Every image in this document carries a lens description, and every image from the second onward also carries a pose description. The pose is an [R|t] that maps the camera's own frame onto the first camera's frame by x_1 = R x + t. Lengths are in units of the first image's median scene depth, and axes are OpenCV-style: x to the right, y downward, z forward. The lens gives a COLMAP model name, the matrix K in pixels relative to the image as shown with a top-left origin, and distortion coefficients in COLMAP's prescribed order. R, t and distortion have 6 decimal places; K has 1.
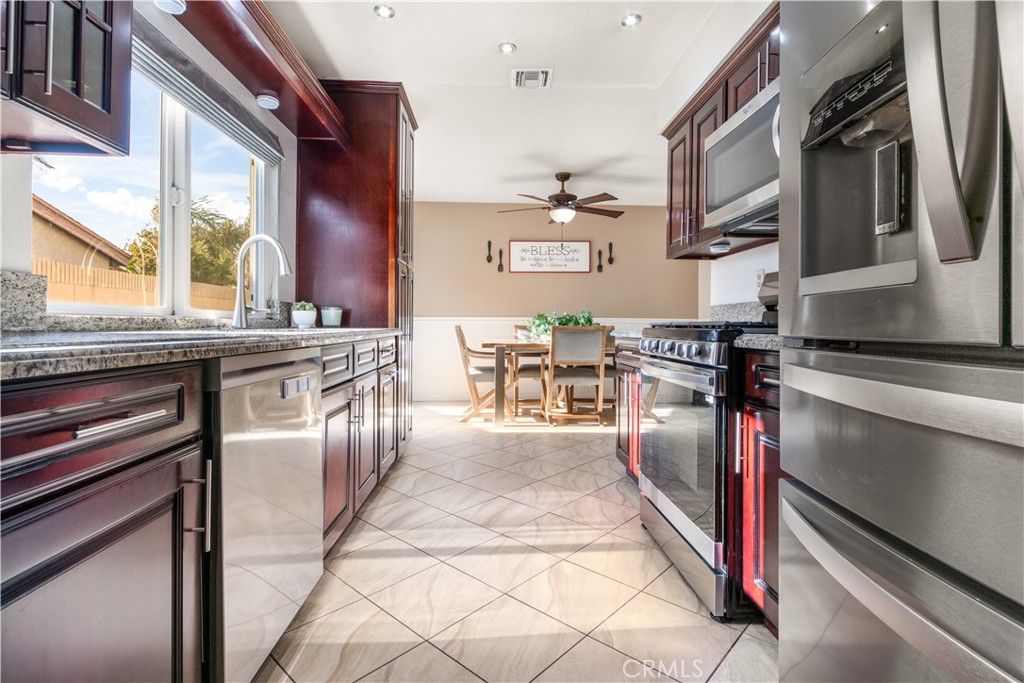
lens RADIAL K [[476.2, 0, 513.4], [0, 476.2, 332.6], [0, 0, 1]] dist [-0.001659, -0.000401]
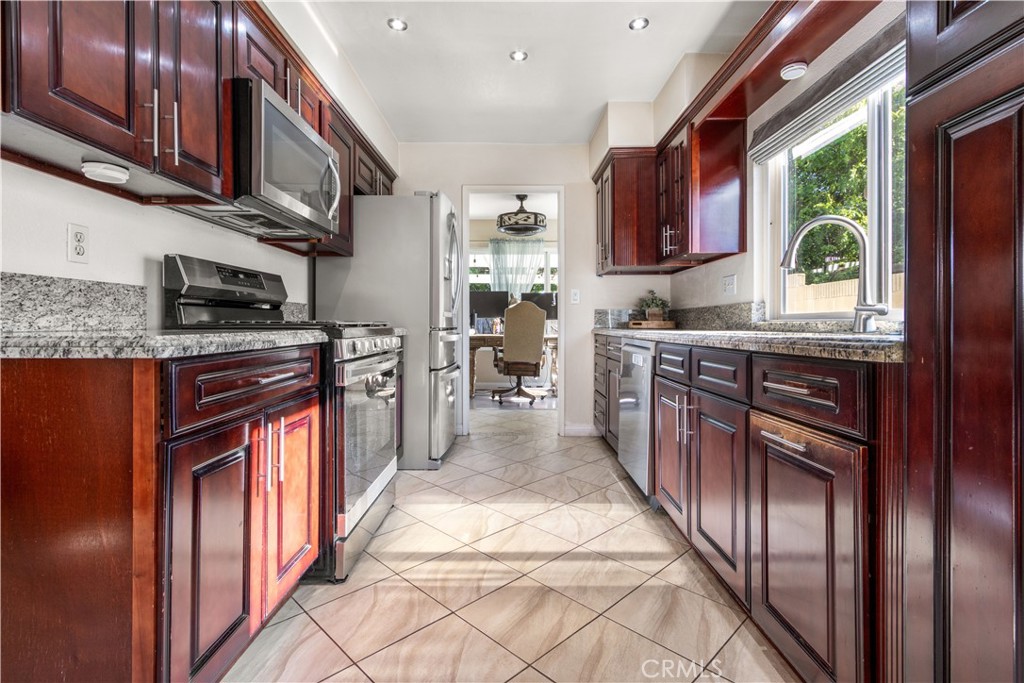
lens RADIAL K [[476.2, 0, 487.5], [0, 476.2, 319.7], [0, 0, 1]] dist [-0.001659, -0.000401]
pose [[-0.995211, -0.008926, 0.097341, -0.037920], [-0.007922, 0.999911, 0.010693, -0.036727], [-0.097428, 0.009871, -0.995194, 1.896323]]
